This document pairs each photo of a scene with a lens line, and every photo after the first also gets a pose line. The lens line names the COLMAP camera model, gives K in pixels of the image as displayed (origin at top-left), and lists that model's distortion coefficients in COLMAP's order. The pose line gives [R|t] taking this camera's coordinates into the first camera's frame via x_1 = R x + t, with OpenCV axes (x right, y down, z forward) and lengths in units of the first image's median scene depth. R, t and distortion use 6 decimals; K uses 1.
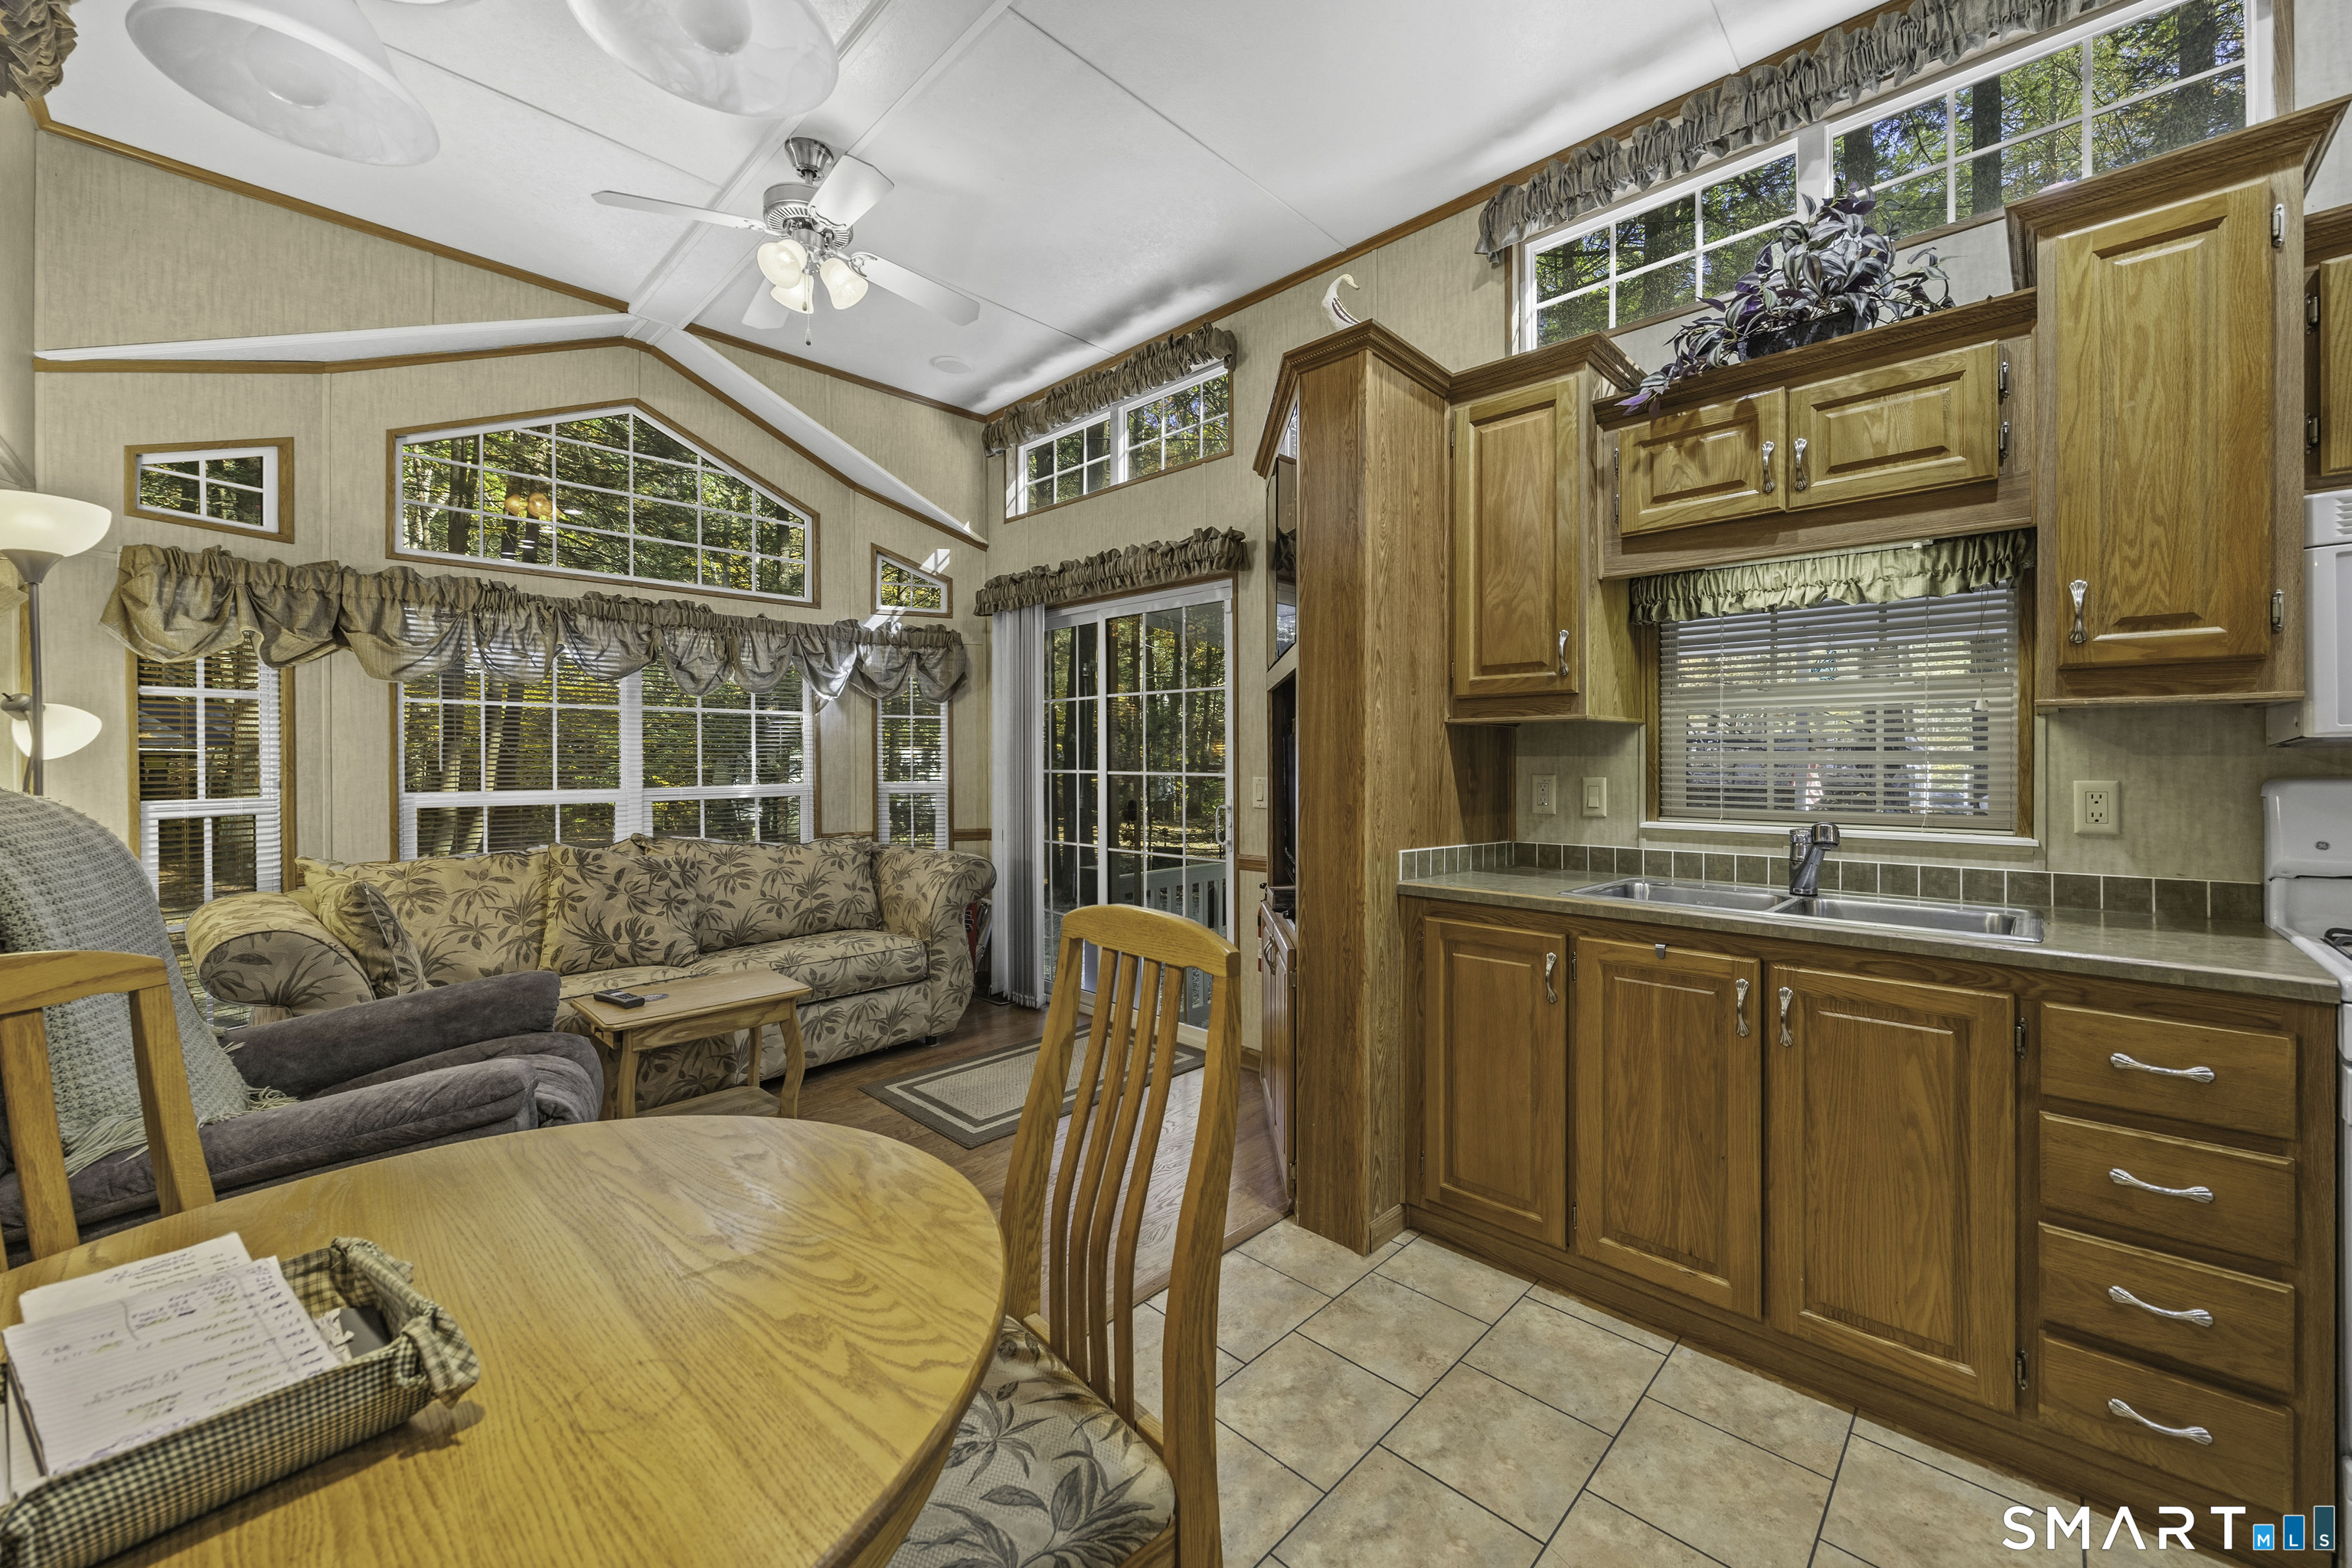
lens RADIAL K [[909.5, 0, 1187.6], [0, 909.5, 761.6], [0, 0, 1]] dist [-0.003445, -0.000278]
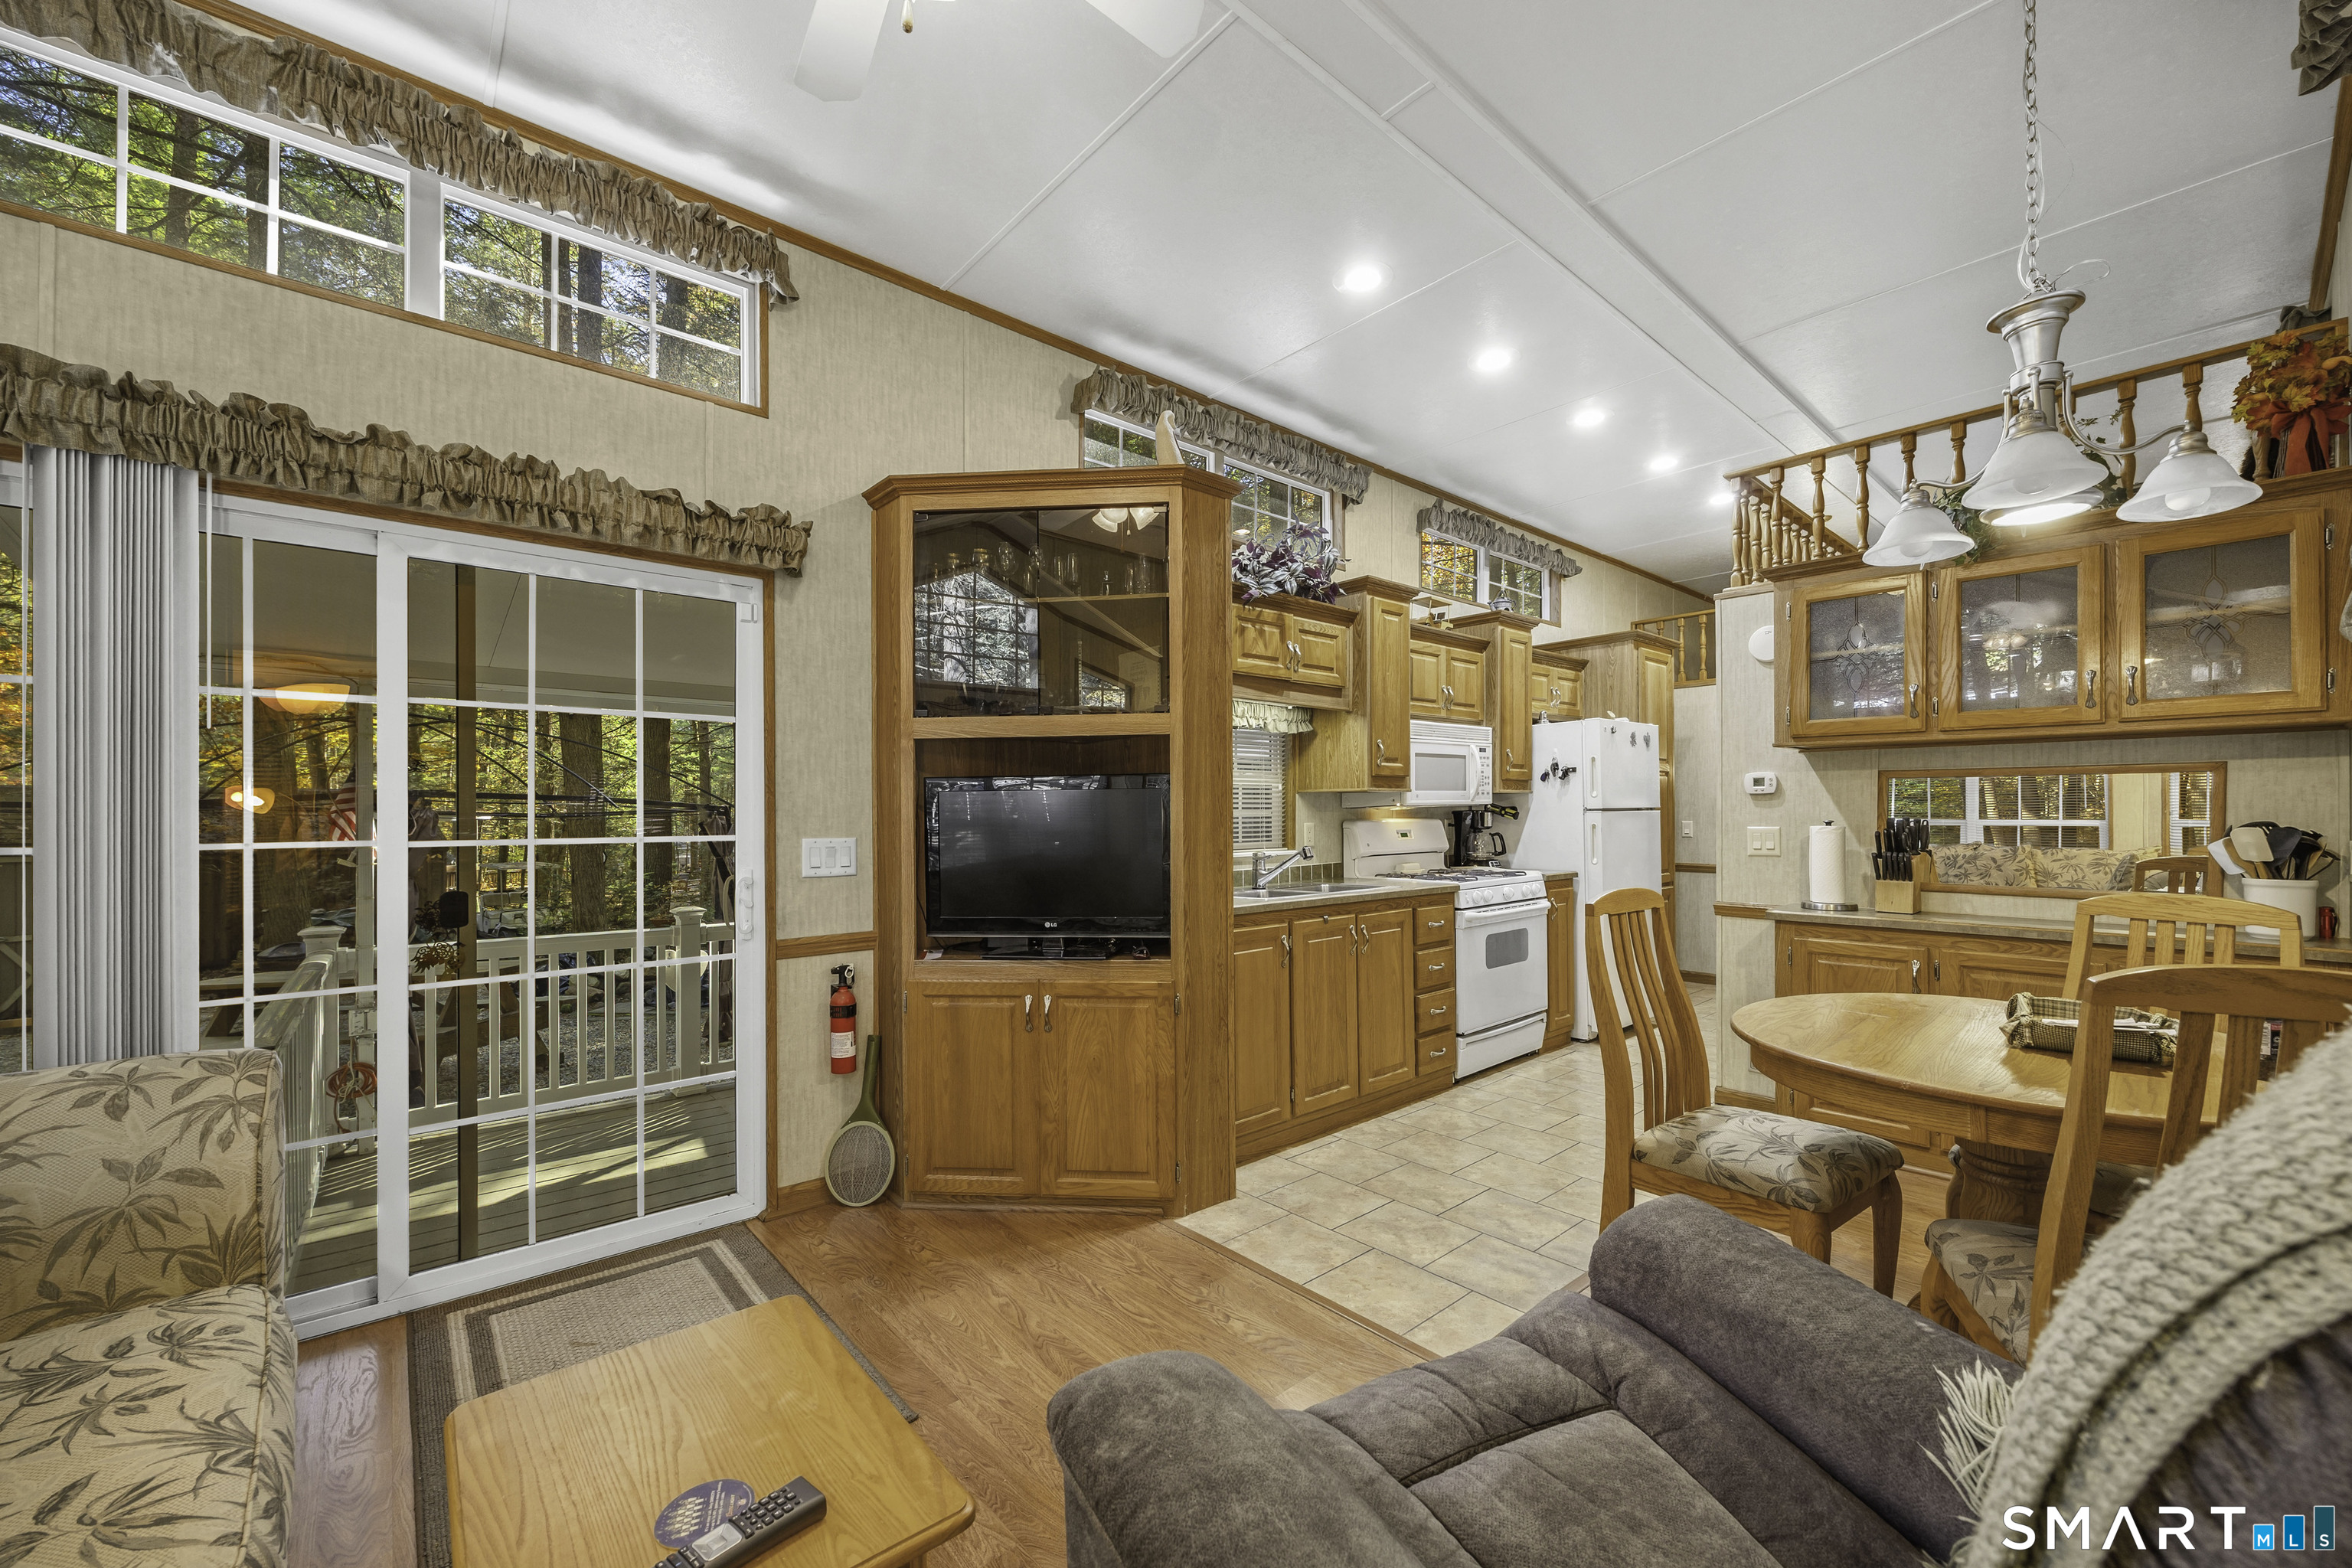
lens RADIAL K [[923.1, 0, 1182.6], [0, 923.1, 810.9], [0, 0, 1]] dist [-0.000440, -0.000037]
pose [[0.089757, 0.004567, 0.995953, -0.755715], [0.010939, 0.999925, -0.005571, 0.000130], [-0.995904, 0.011395, 0.089700, 0.637606]]
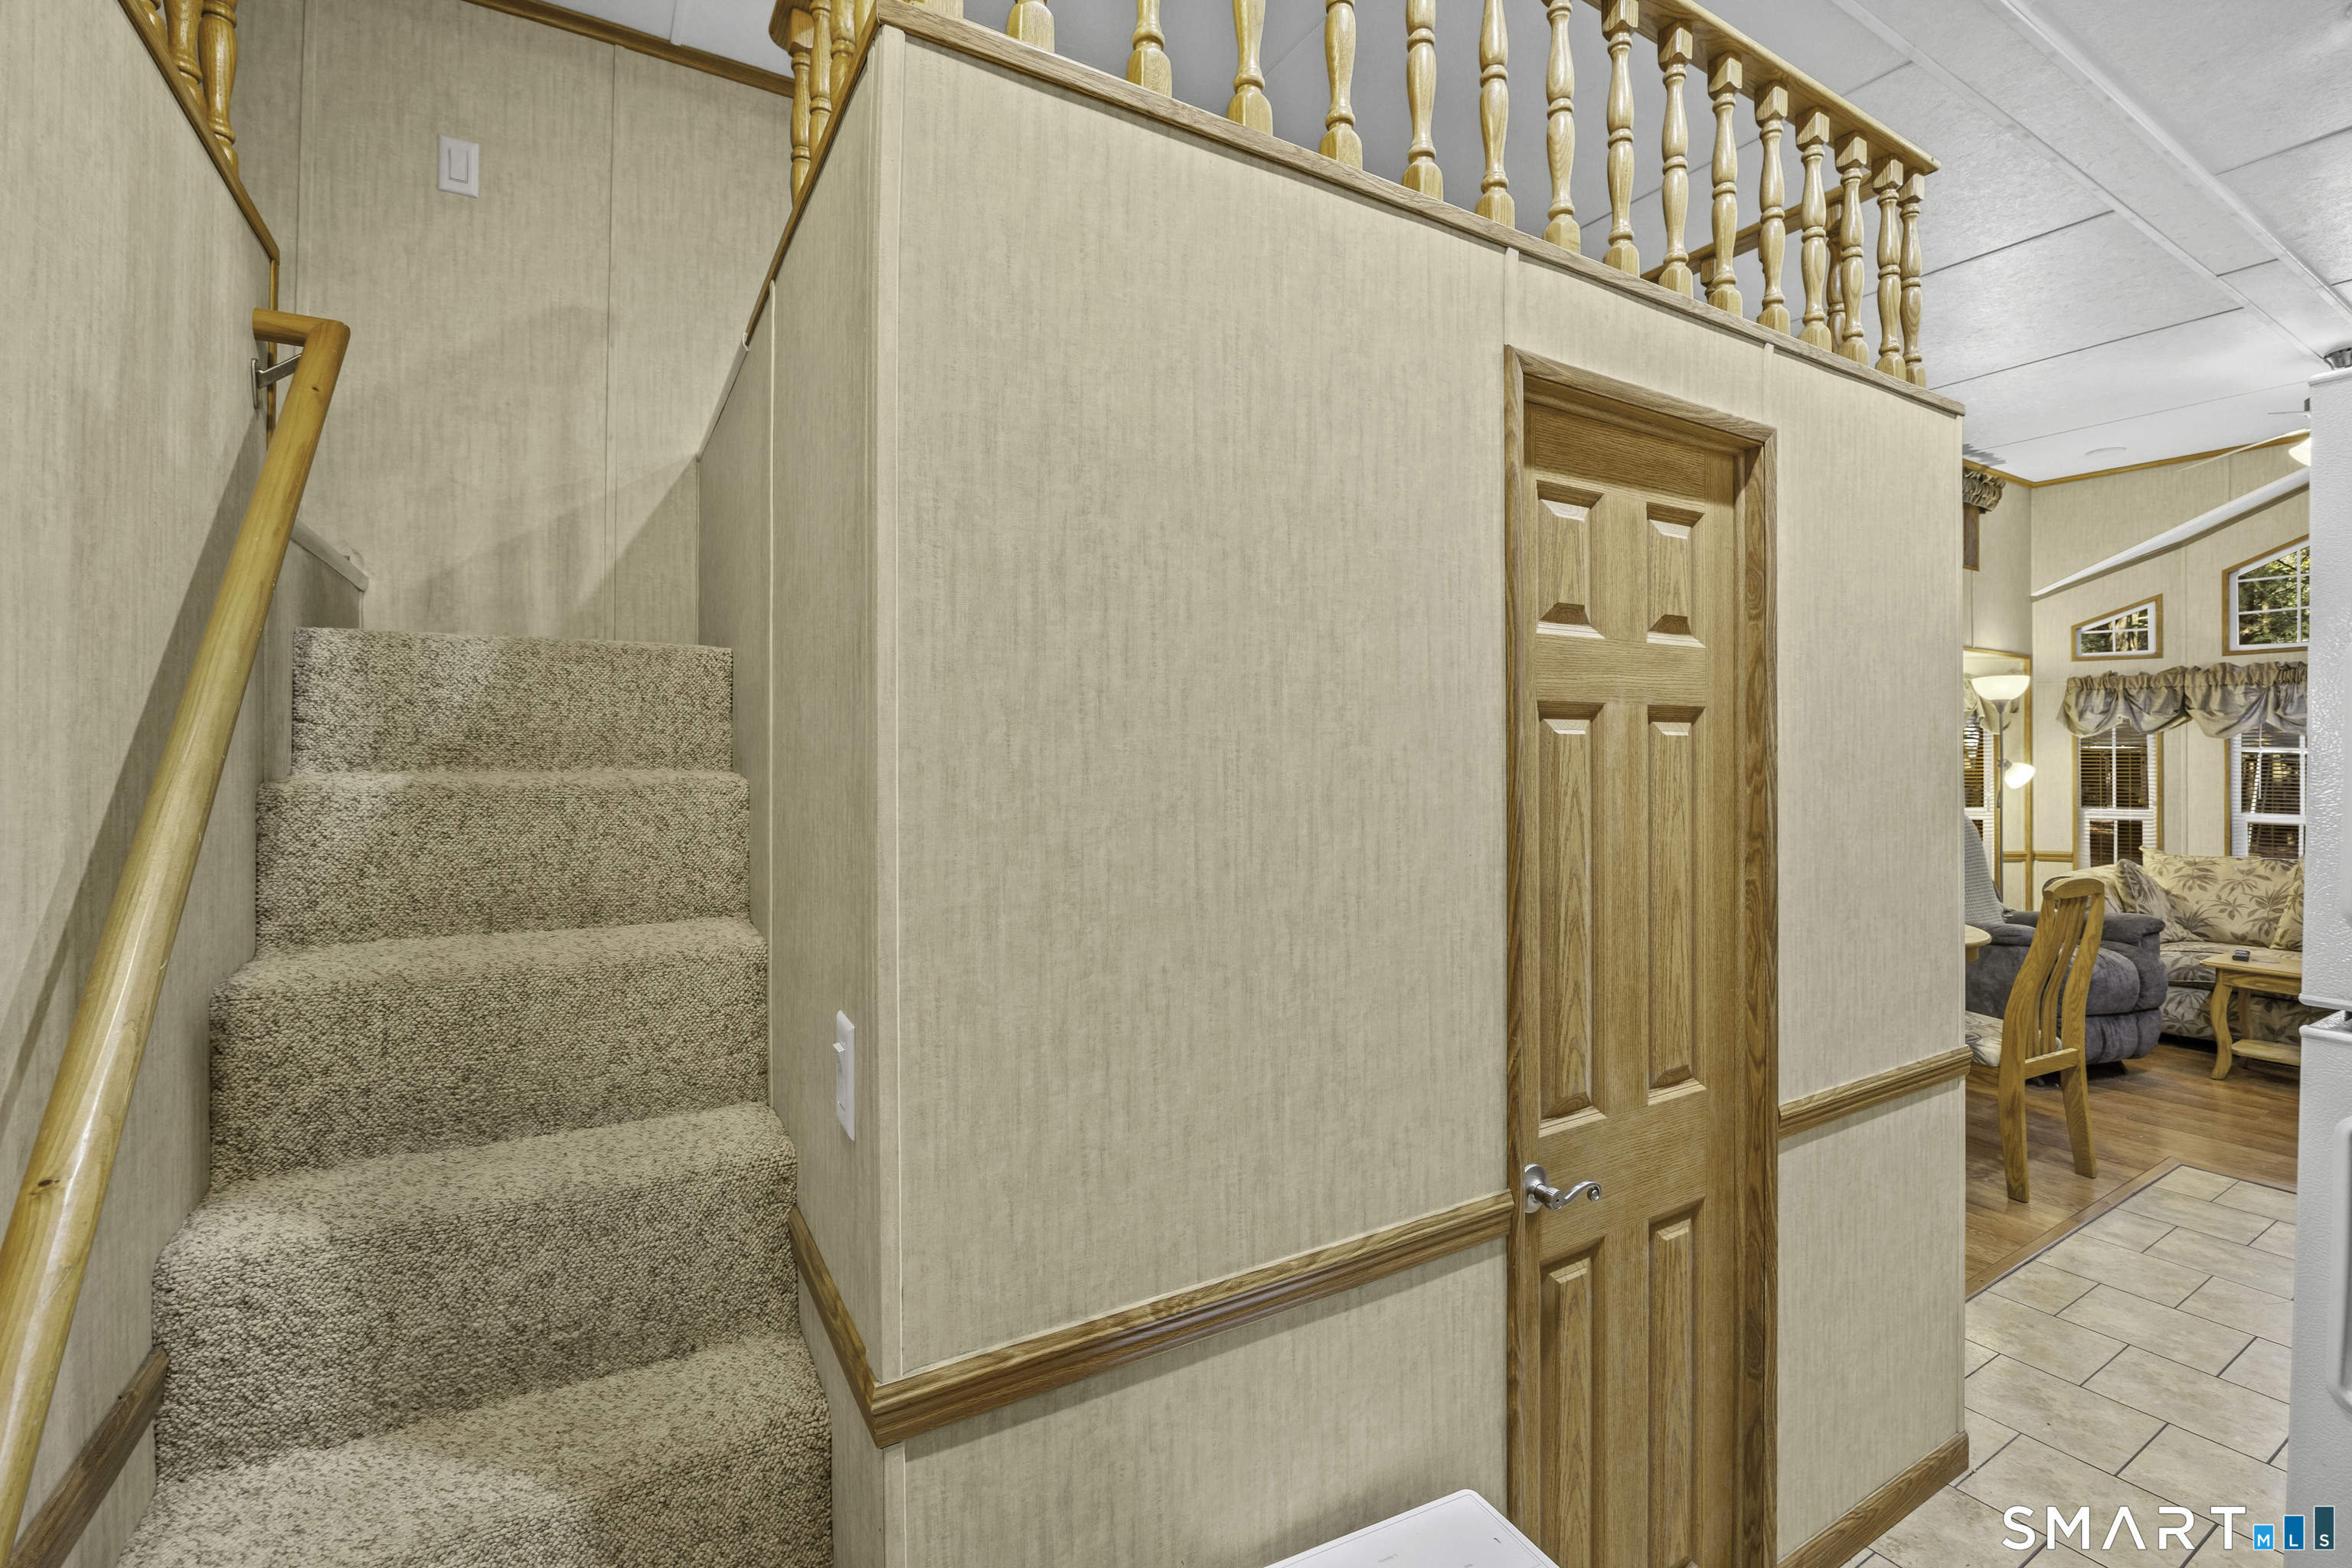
lens RADIAL K [[1023.1, 0, 1186.8], [0, 1023.1, 756.2], [0, 0, 1]] dist [-0.021040, 0.000286]
pose [[-0.269963, 0.002187, -0.962868, 1.137859], [-0.001566, 0.999995, 0.002711, -0.058174], [0.962870, 0.002240, -0.269958, -0.196318]]
